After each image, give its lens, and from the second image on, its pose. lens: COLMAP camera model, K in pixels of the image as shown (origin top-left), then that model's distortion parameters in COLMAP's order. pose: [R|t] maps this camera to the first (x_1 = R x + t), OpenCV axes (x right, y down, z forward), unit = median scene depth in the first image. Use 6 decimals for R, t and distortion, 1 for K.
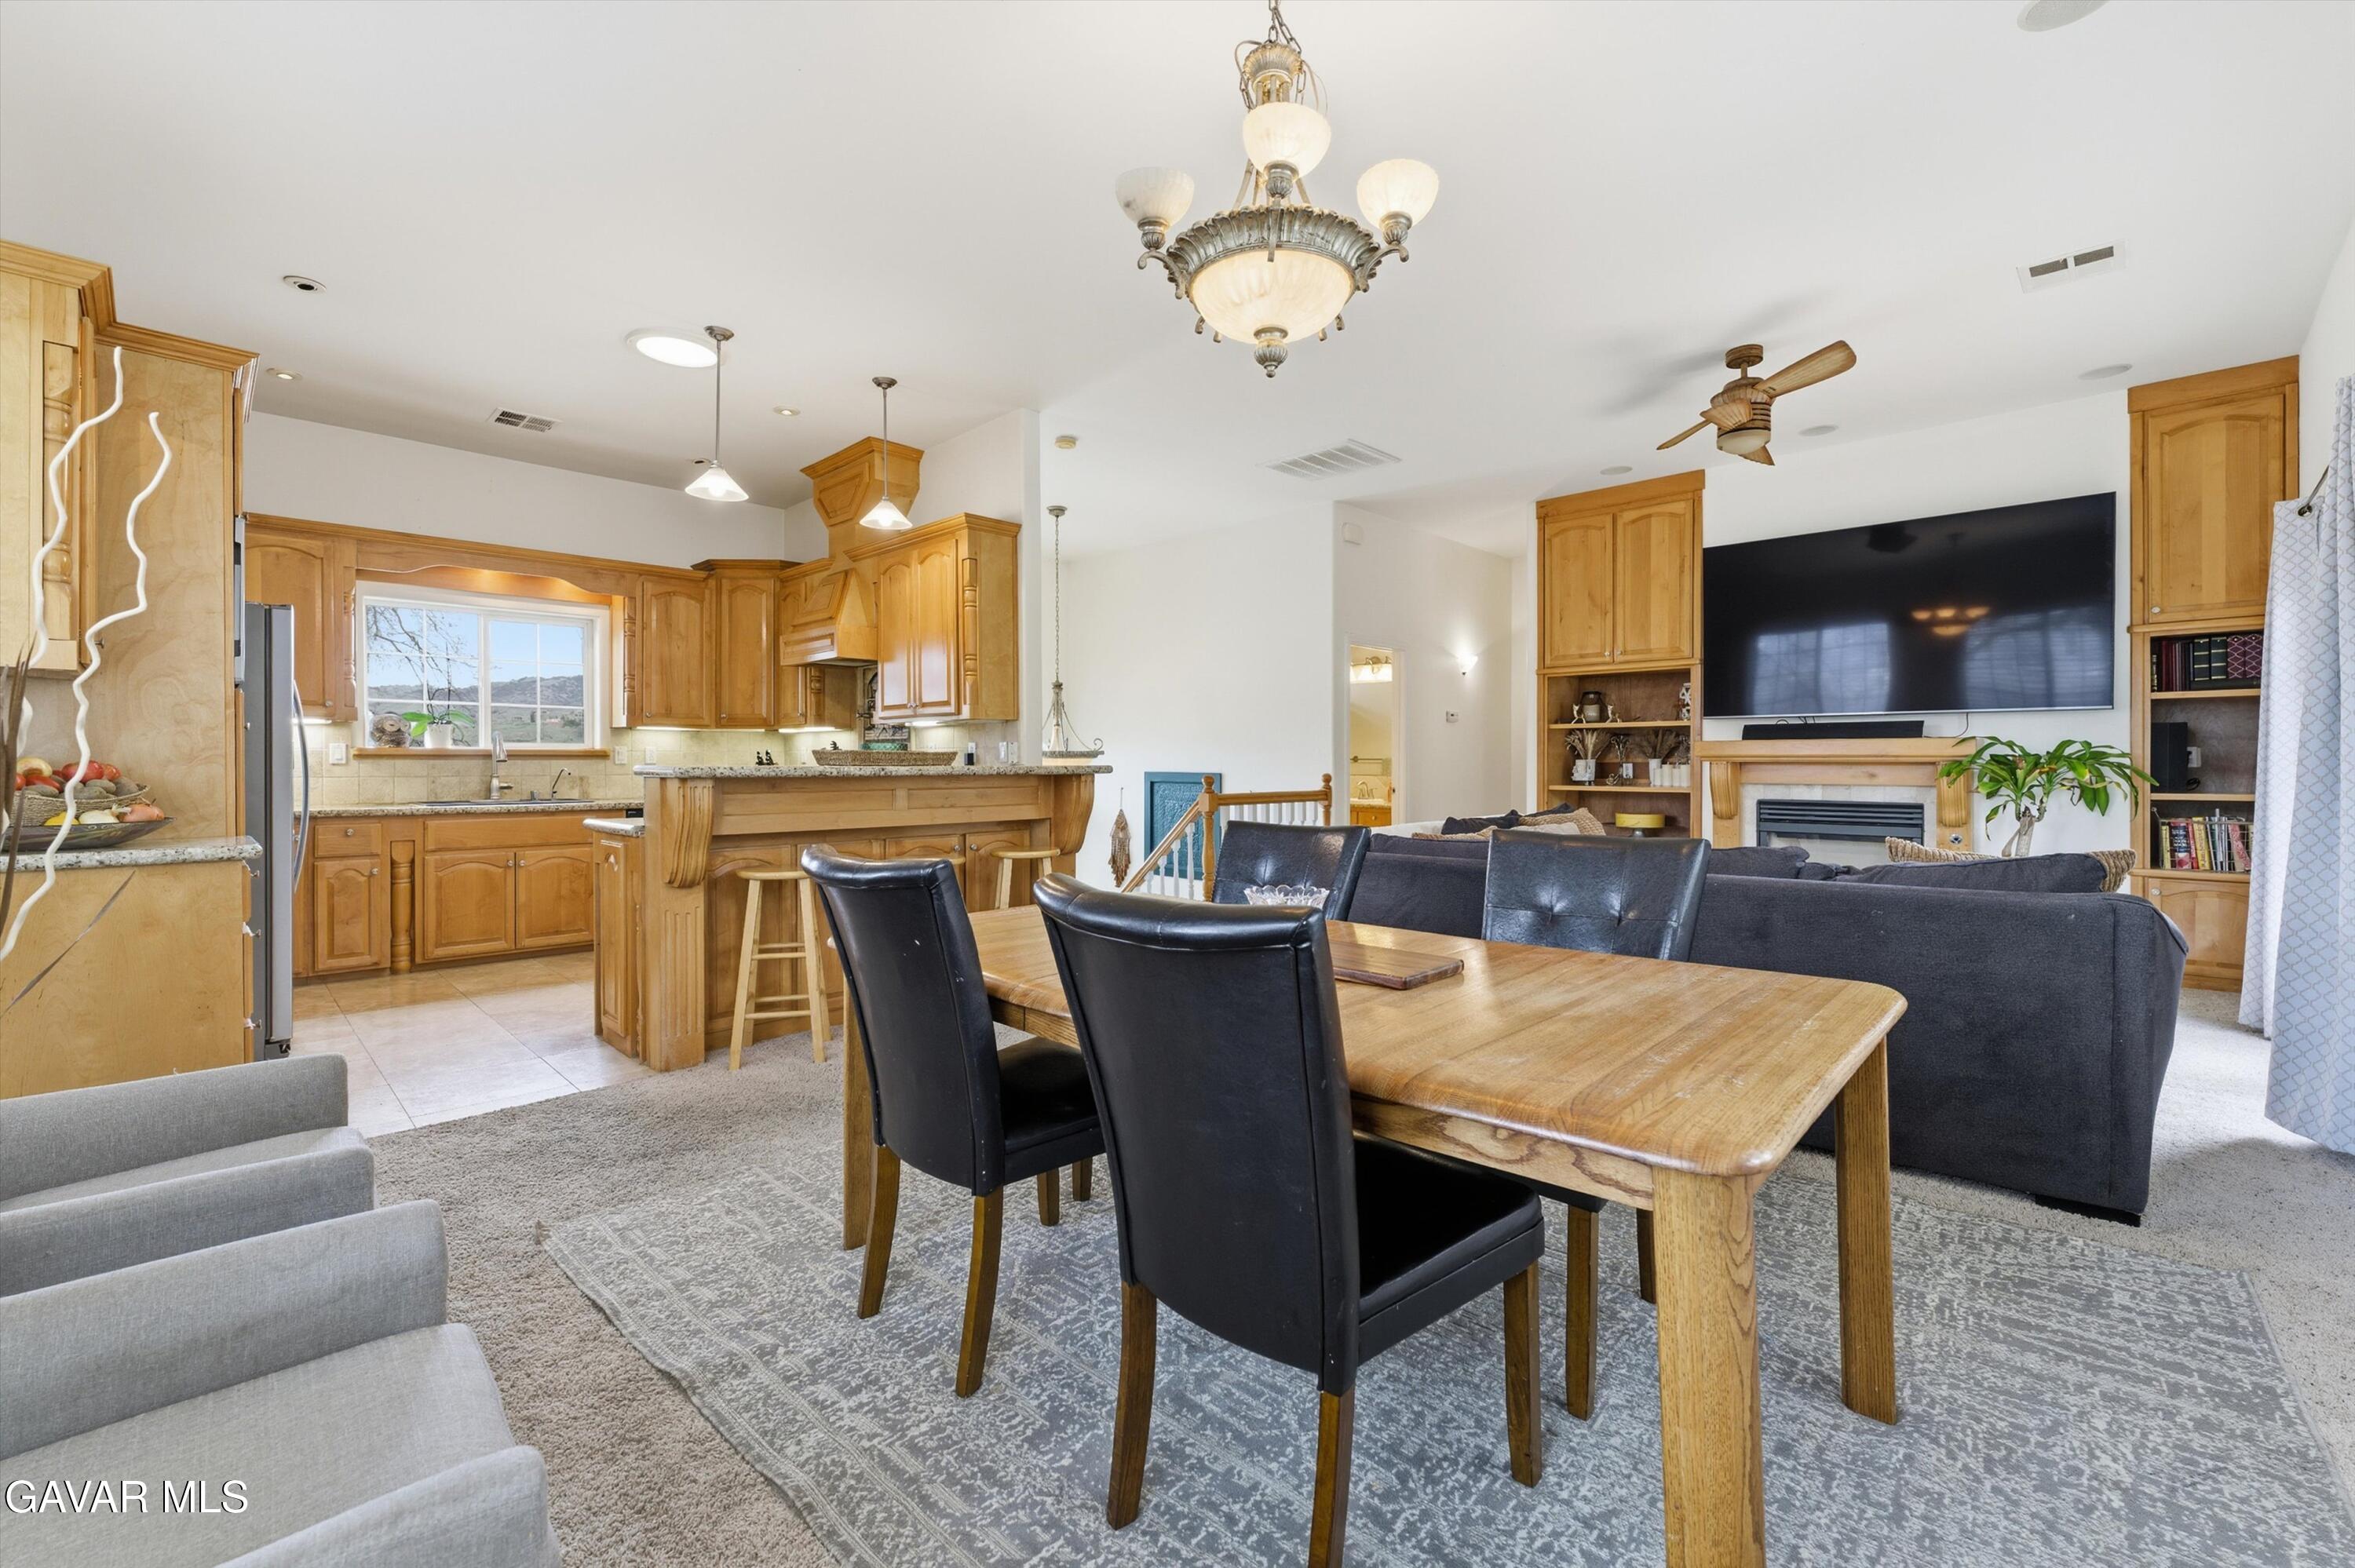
lens RADIAL K [[998.2, 0, 1186.3], [0, 998.2, 770.5], [0, 0, 1]] dist [-0.002456, -0.000194]
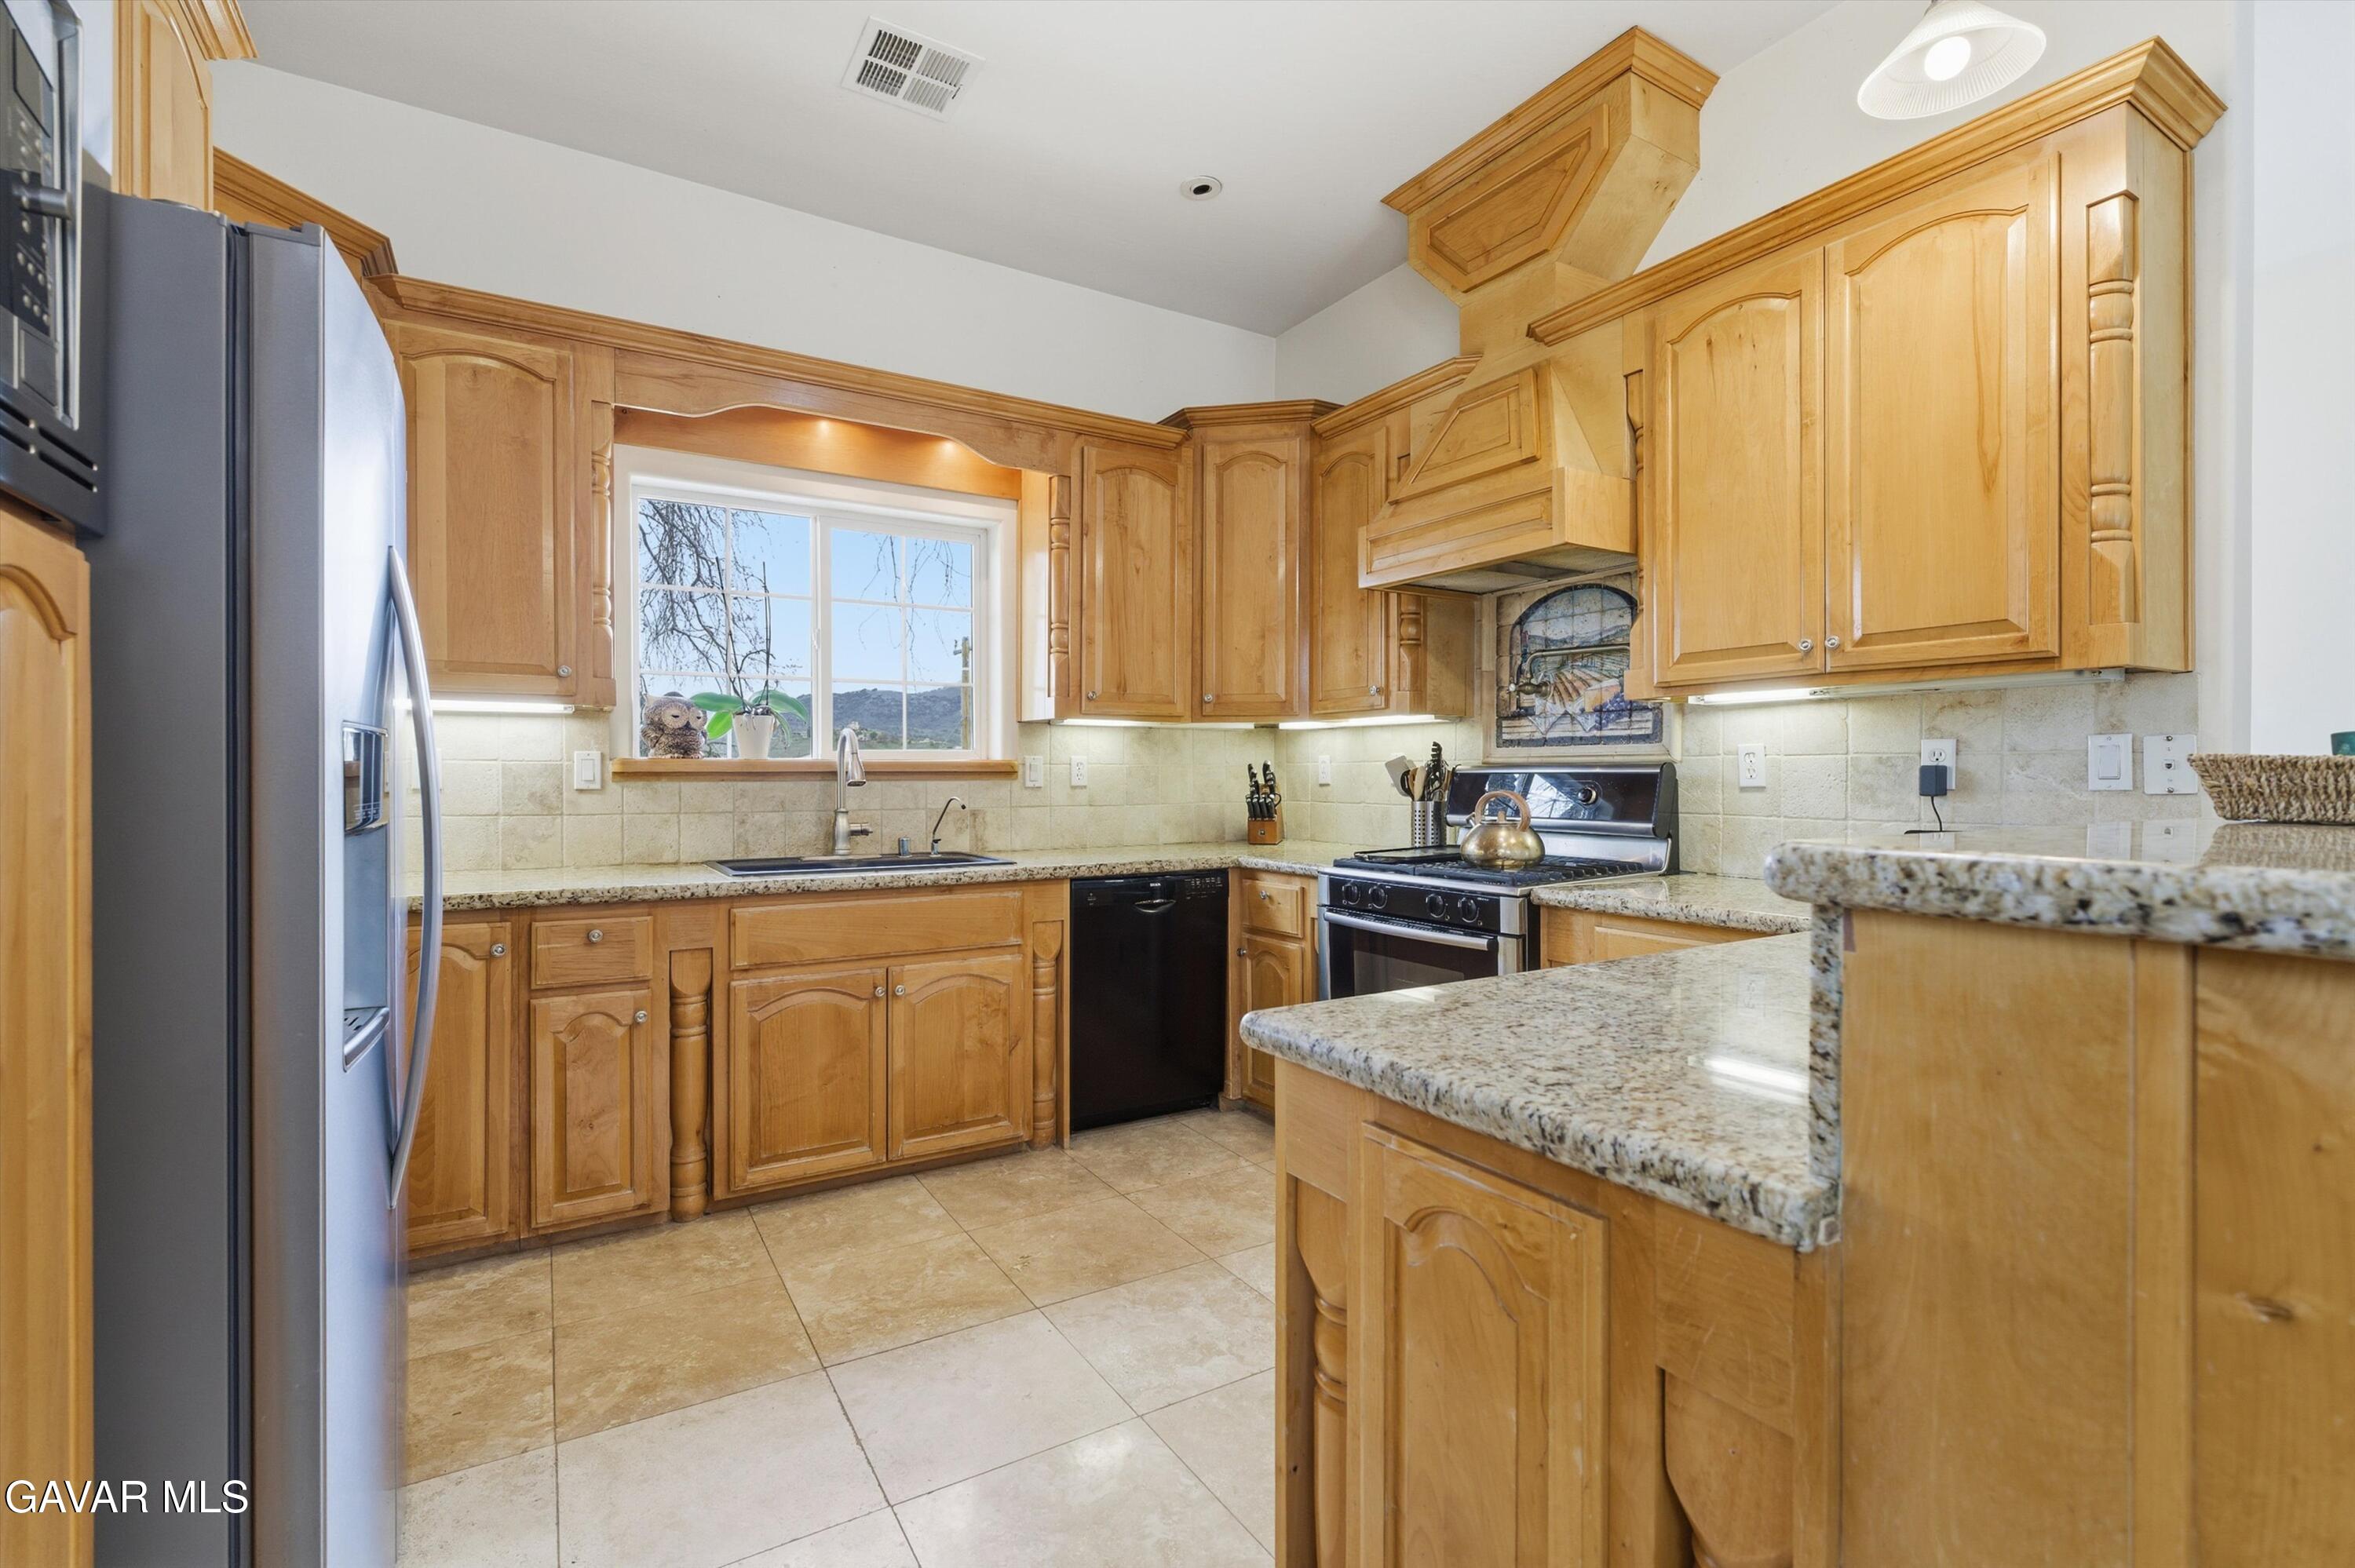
lens RADIAL K [[1057.2, 0, 1177.5], [0, 1057.2, 784.0], [0, 0, 1]] dist [-0.008992, -0.000697]
pose [[0.970374, 0.002080, -0.241599, -0.394083], [-0.001643, 0.999997, 0.002012, -0.010846], [0.241603, -0.001555, 0.970374, 0.509293]]
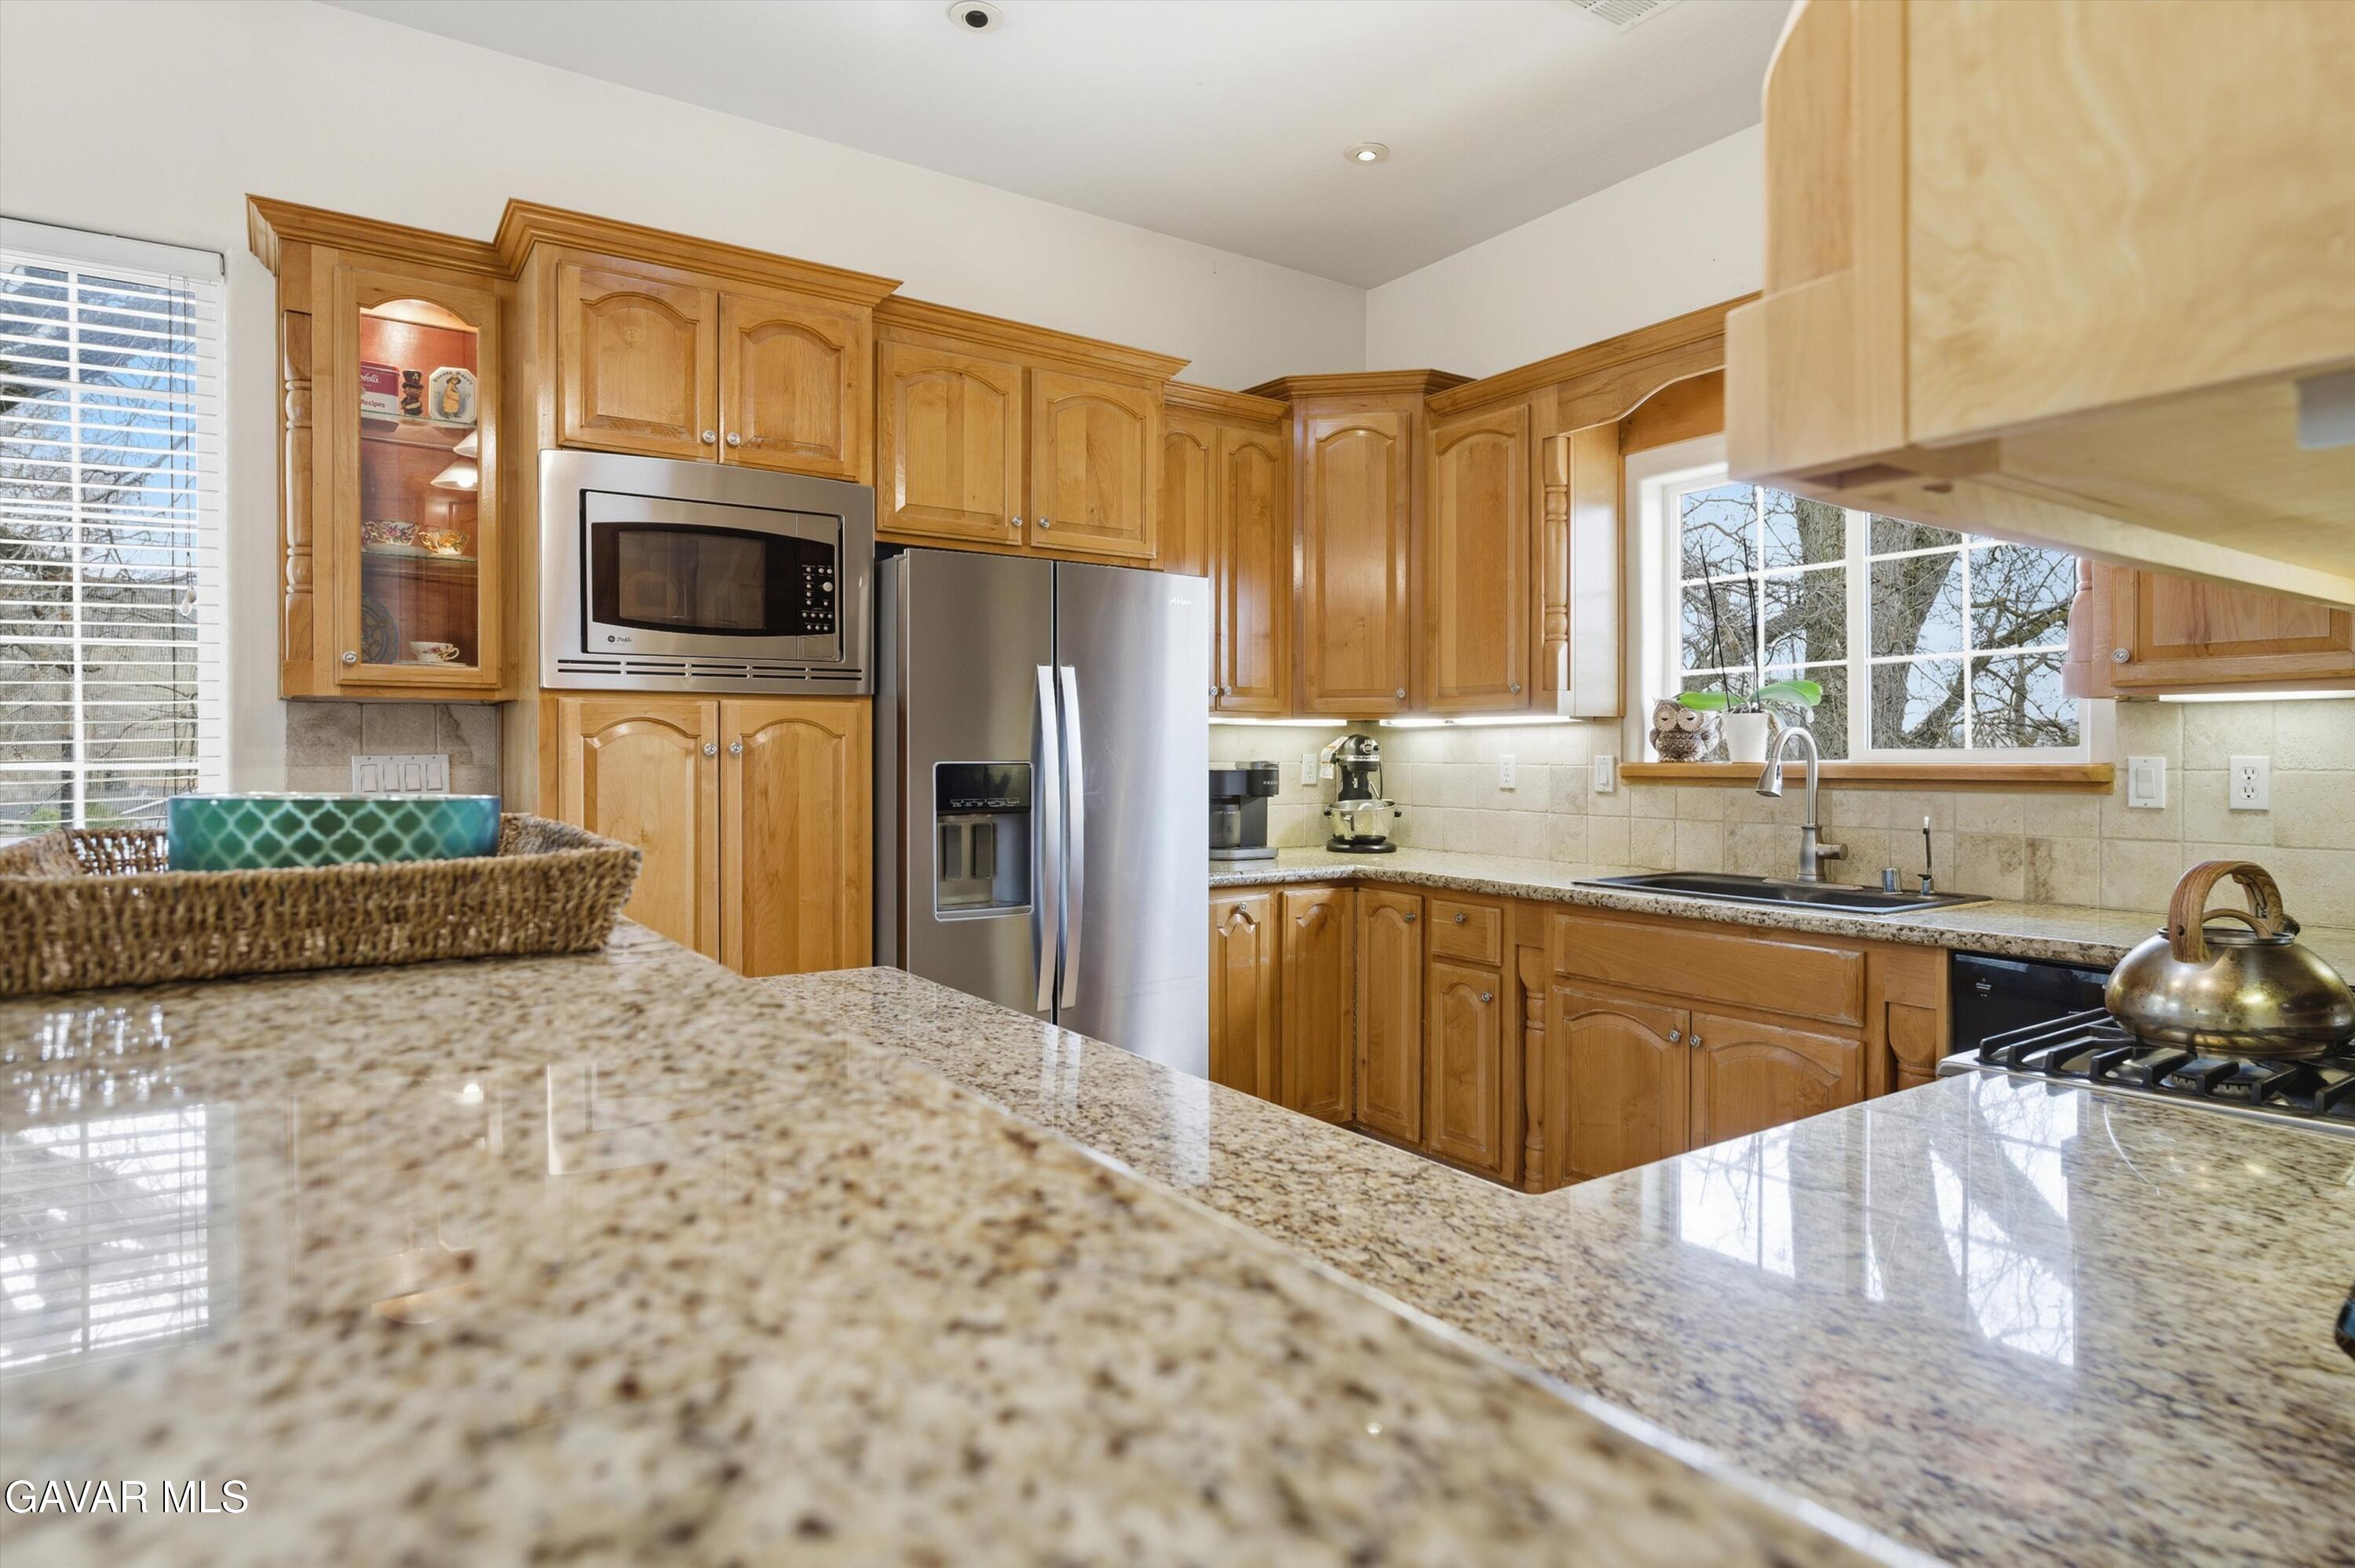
lens RADIAL K [[1253.3, 0, 1178.1], [0, 1253.3, 753.0], [0, 0, 1]] dist [-0.000679, -0.000071]
pose [[-0.201787, -0.006848, -0.979406, -0.108464], [-0.009044, 0.999946, -0.005128, -0.022054], [0.979388, 0.007823, -0.201838, 0.870587]]
